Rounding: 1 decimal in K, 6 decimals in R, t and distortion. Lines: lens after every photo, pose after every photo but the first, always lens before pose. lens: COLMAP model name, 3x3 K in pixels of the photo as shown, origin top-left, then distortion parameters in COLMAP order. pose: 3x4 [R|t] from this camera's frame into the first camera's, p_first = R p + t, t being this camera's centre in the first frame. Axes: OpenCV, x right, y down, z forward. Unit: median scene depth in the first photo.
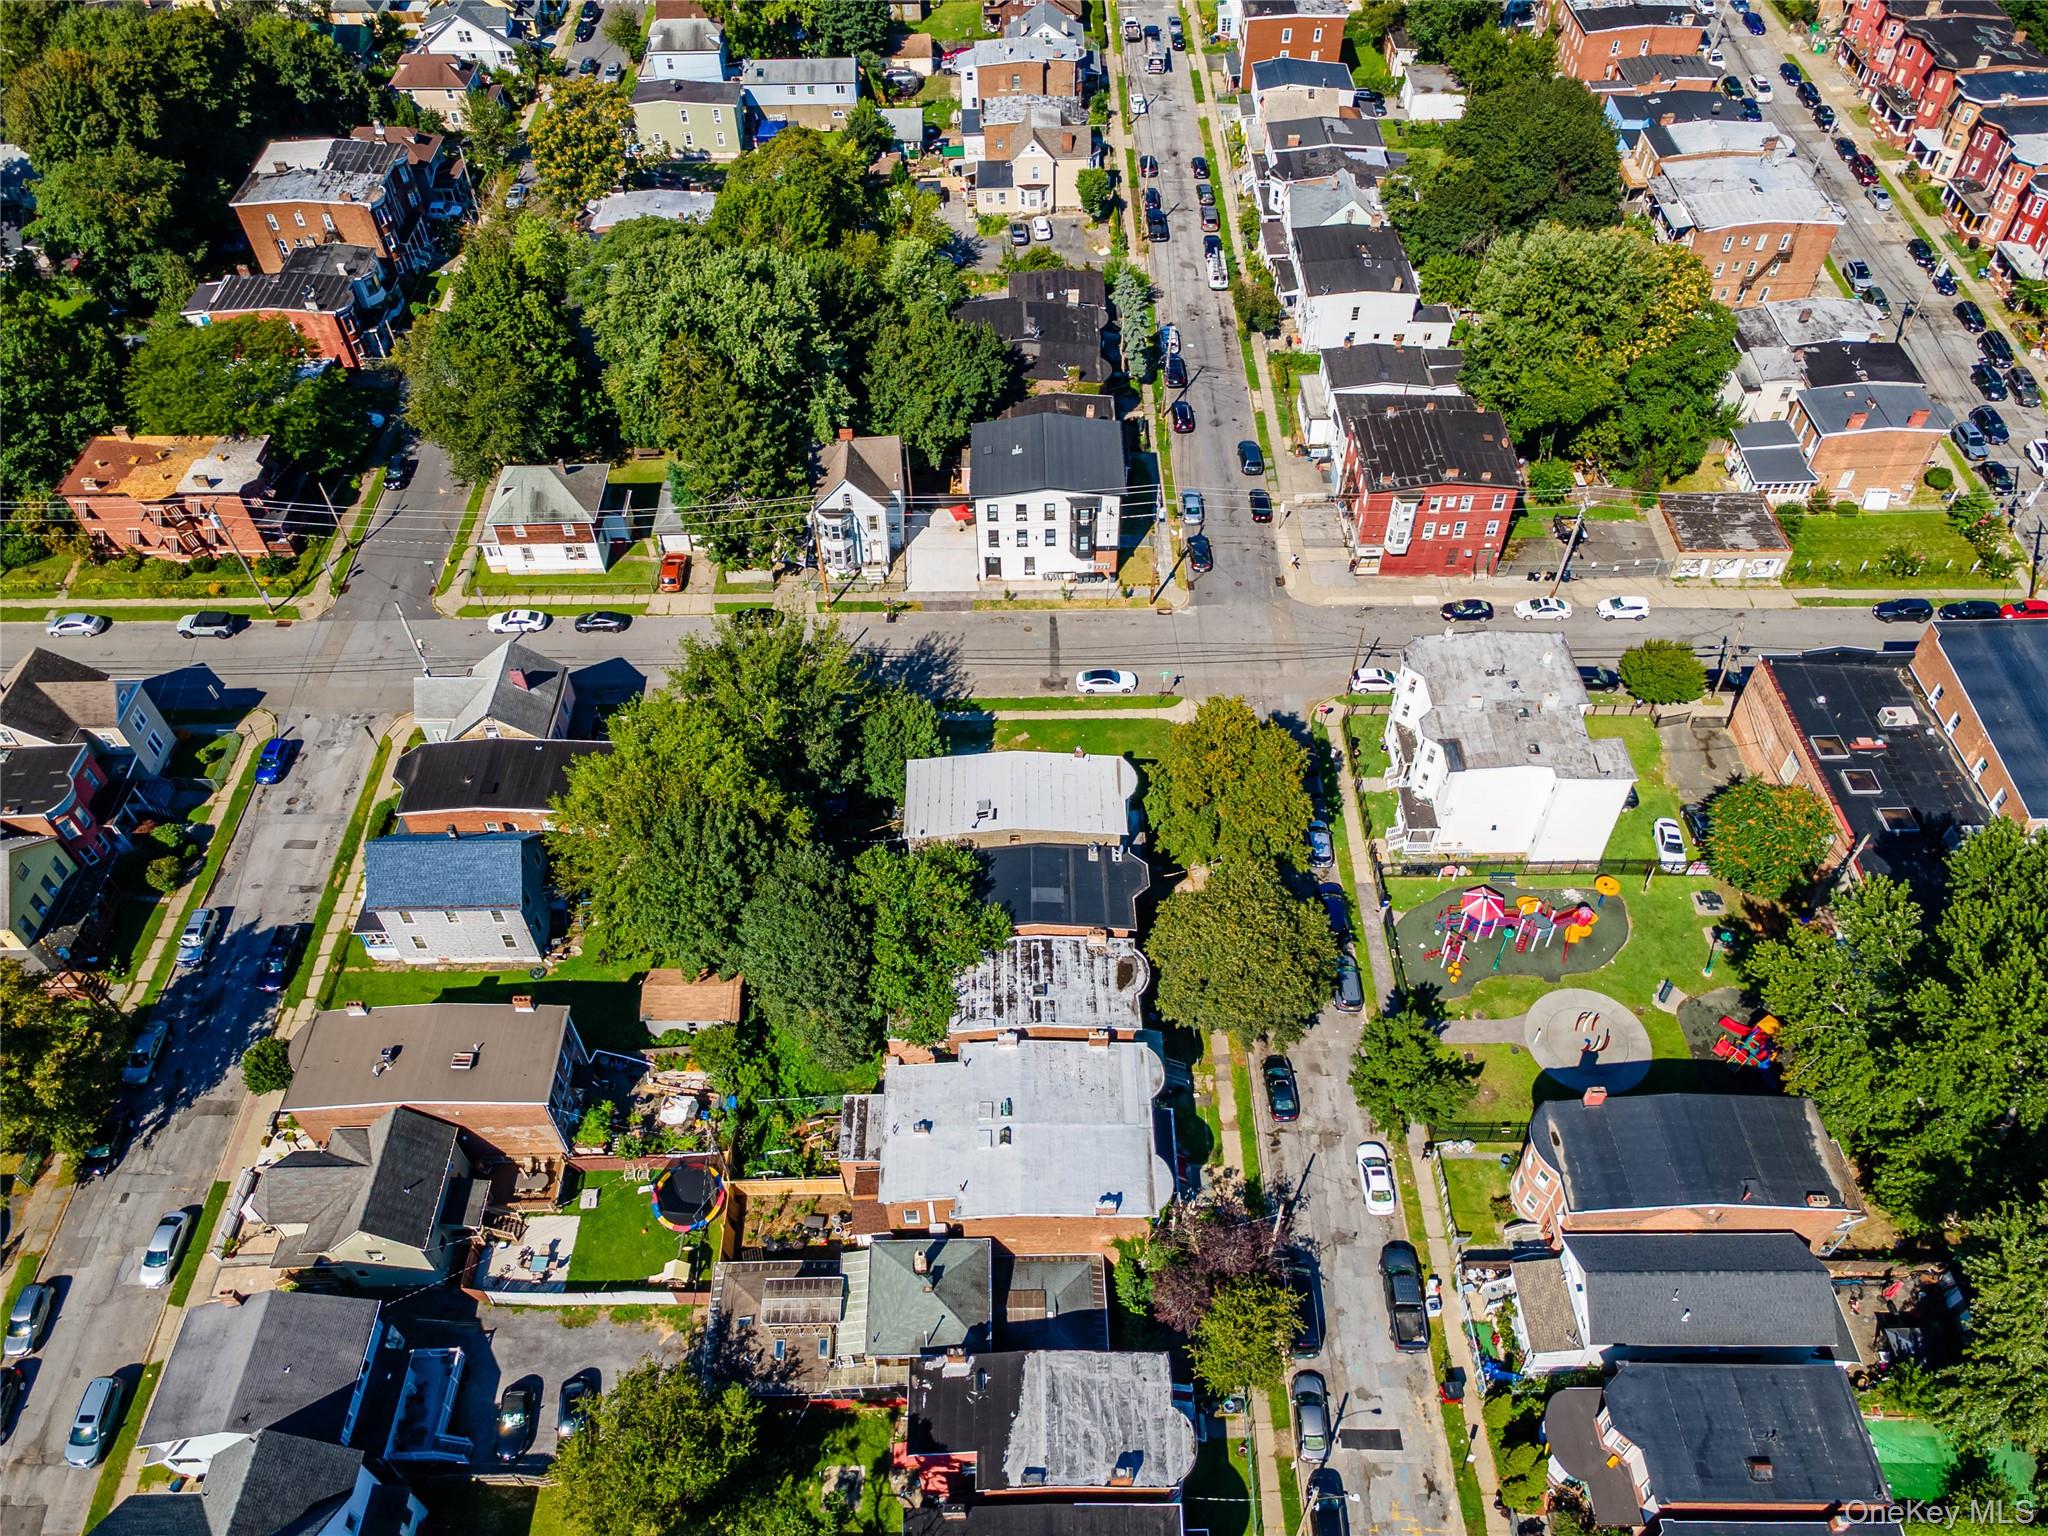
lens RADIAL K [[1503.9, 0, 1022.2], [0, 1503.9, 762.6], [0, 0, 1]] dist [0.029857, 0.021162]
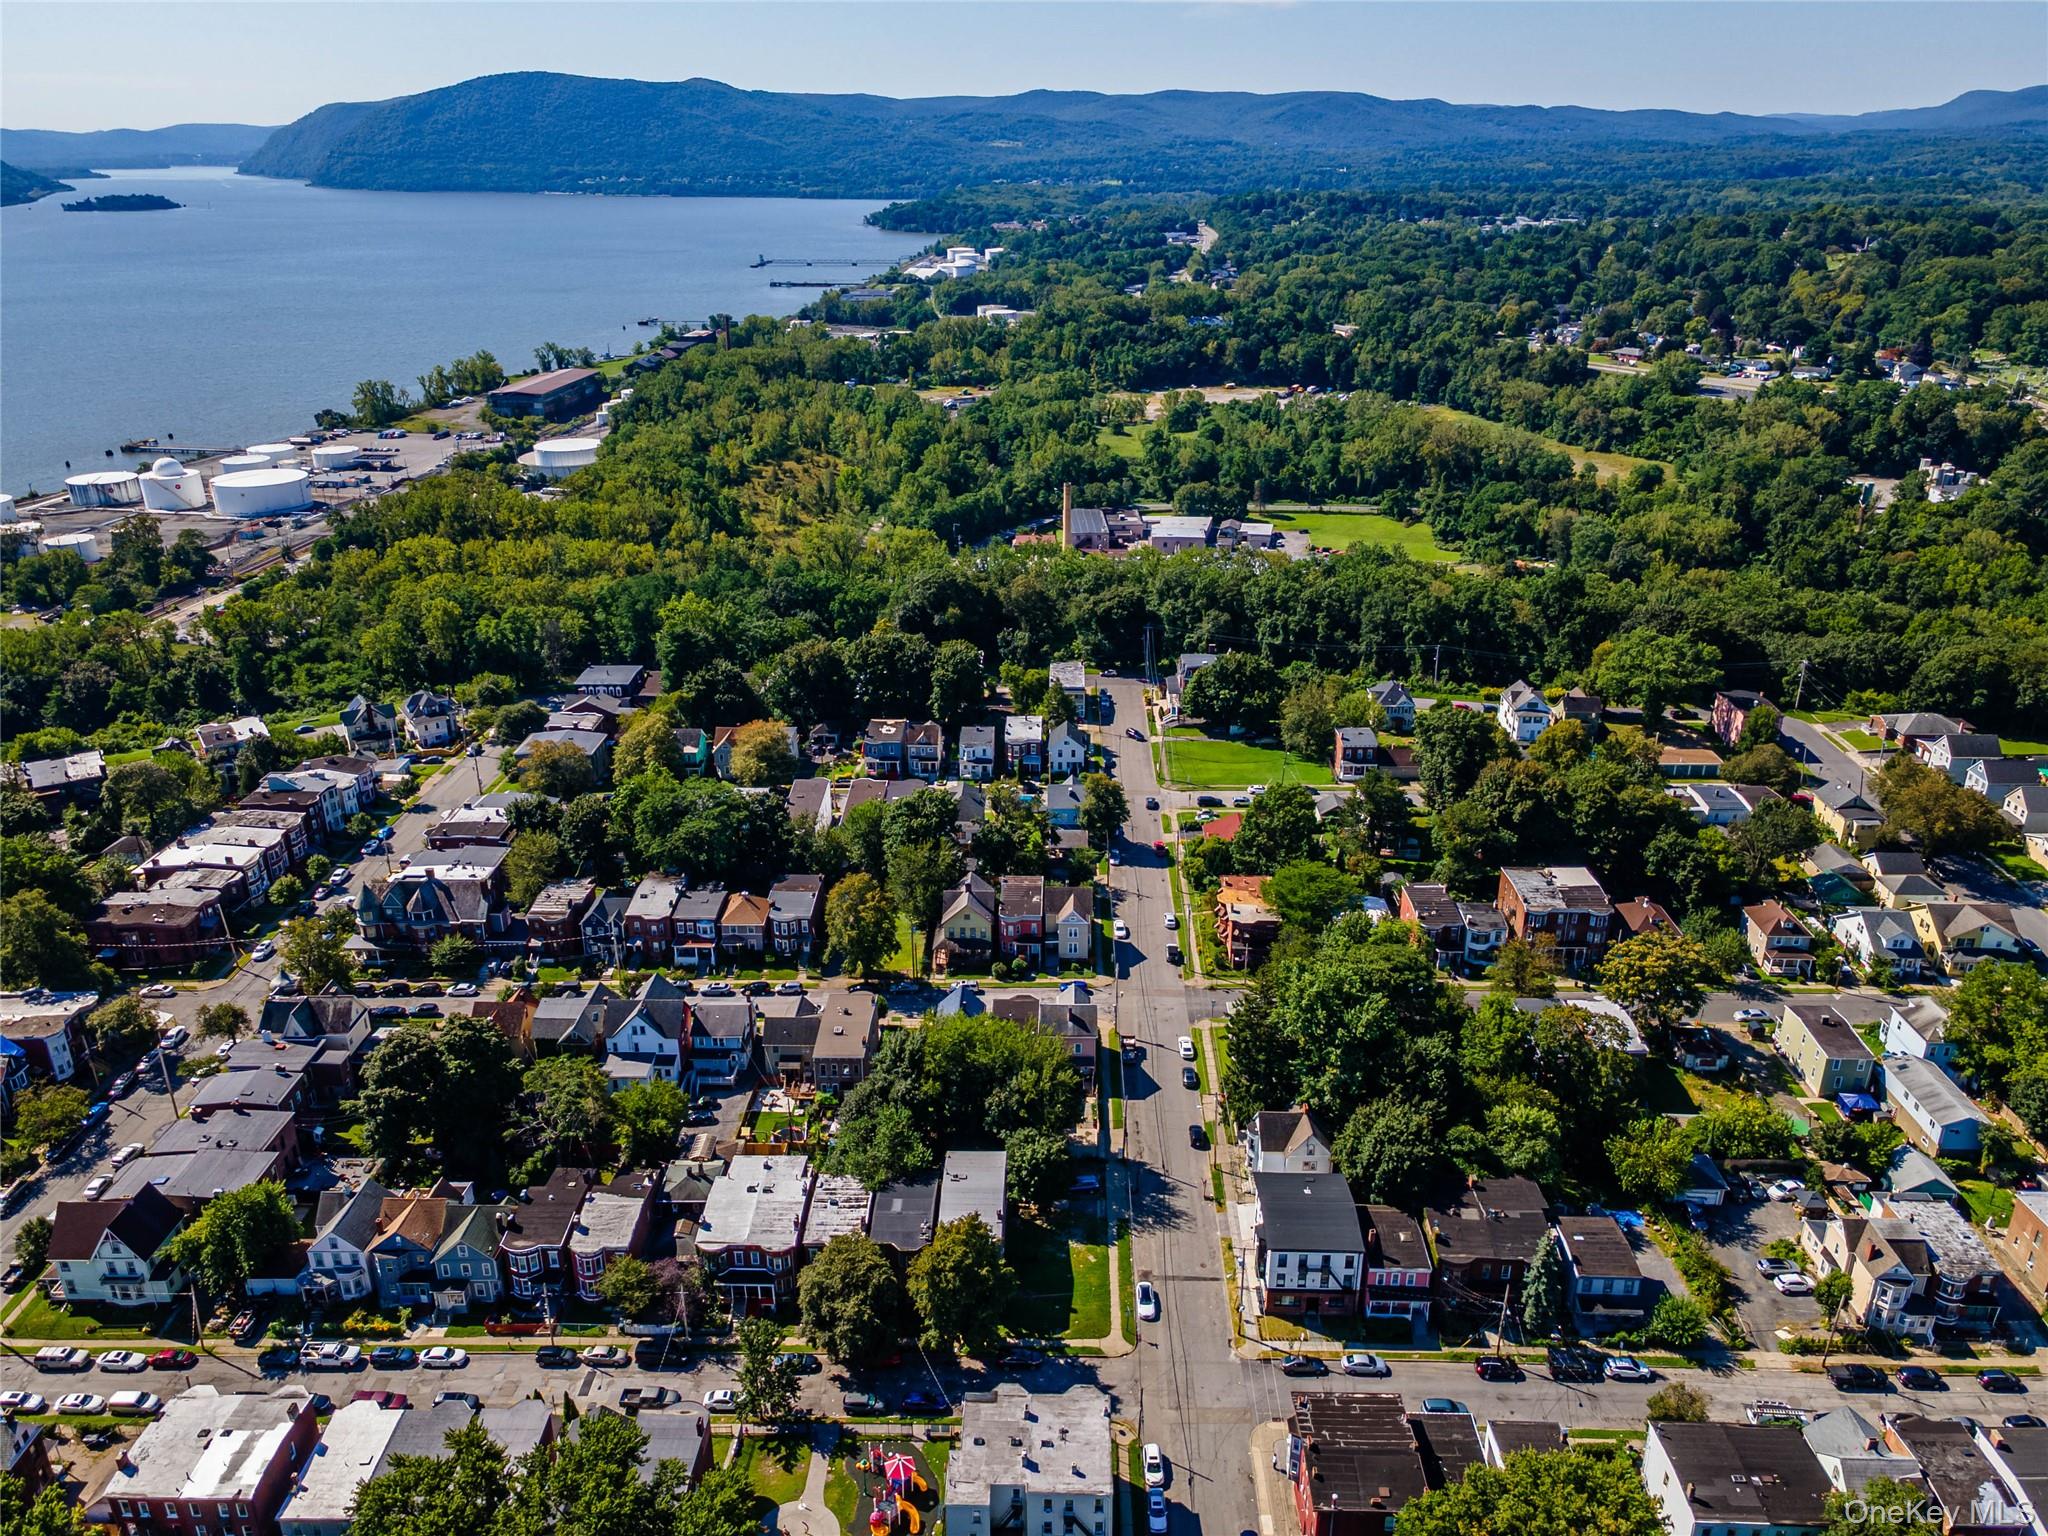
lens RADIAL K [[1503.9, 0, 1017.5], [0, 1503.9, 773.2], [0, 0, 1]] dist [0.029857, 0.021162]
pose [[-0.040075, 0.407405, -0.912368, 1.072211], [-0.735755, 0.605776, 0.302819, -0.647057], [0.676061, 0.683415, 0.275474, 0.215037]]
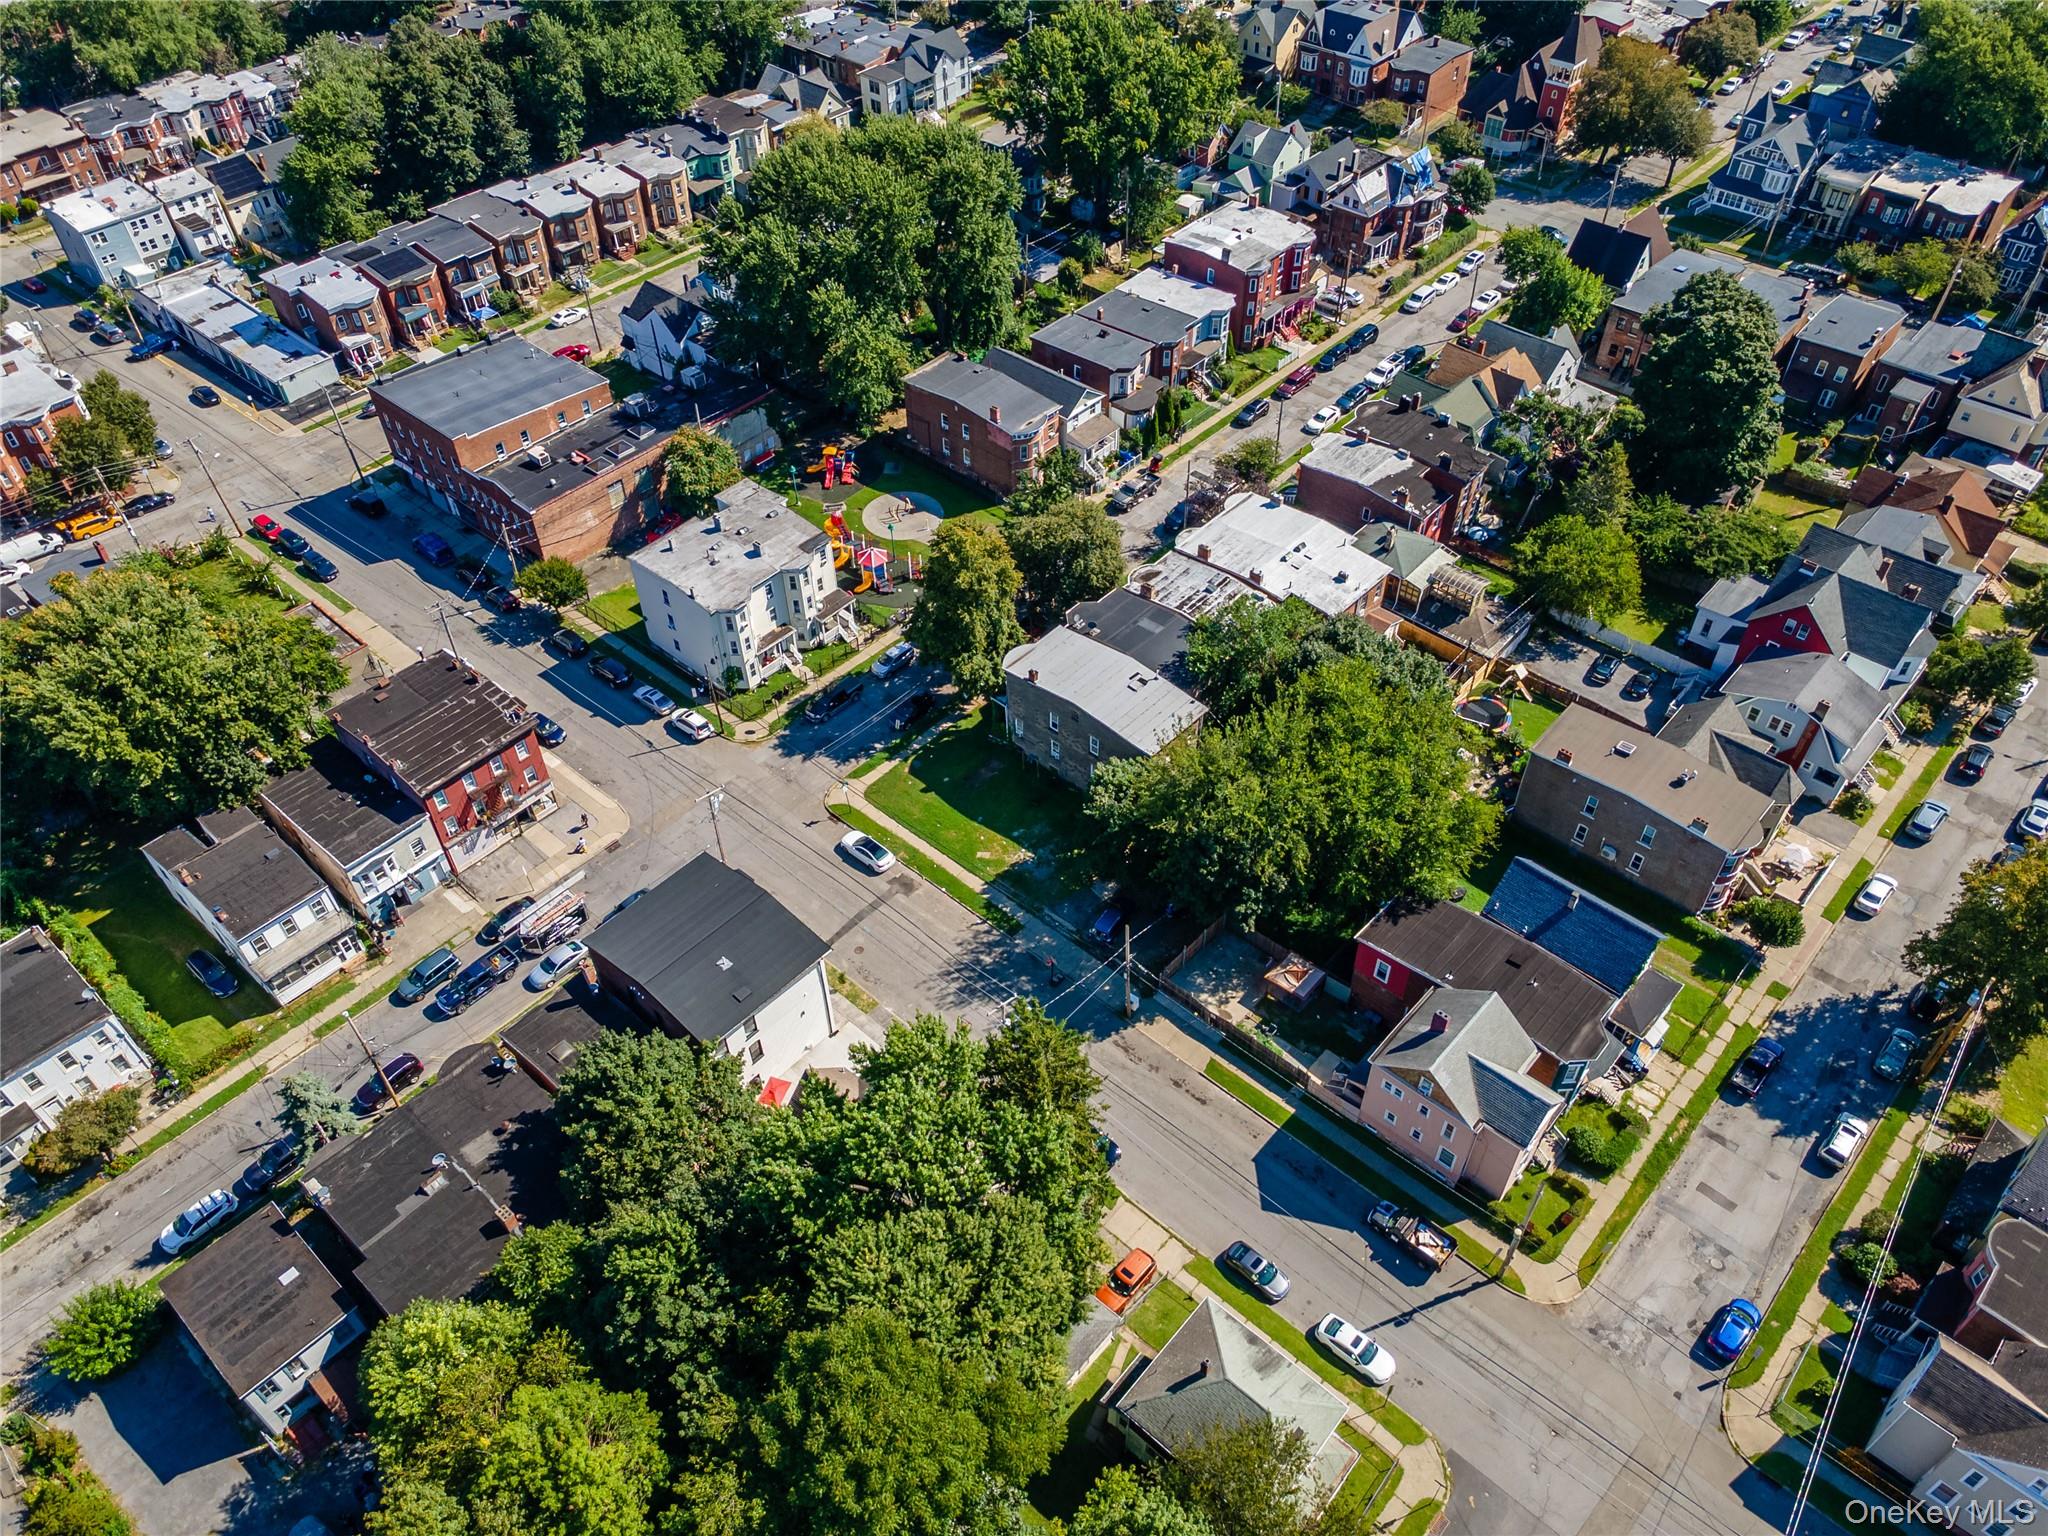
lens RADIAL K [[1503.9, 0, 1015.3], [0, 1503.9, 764.7], [0, 0, 1]] dist [0.029857, 0.021162]
pose [[-0.732173, -0.458452, 0.503730, -0.450552], [0.525823, 0.089631, 0.845859, -0.786825], [-0.432936, 0.884188, 0.175439, 0.719470]]
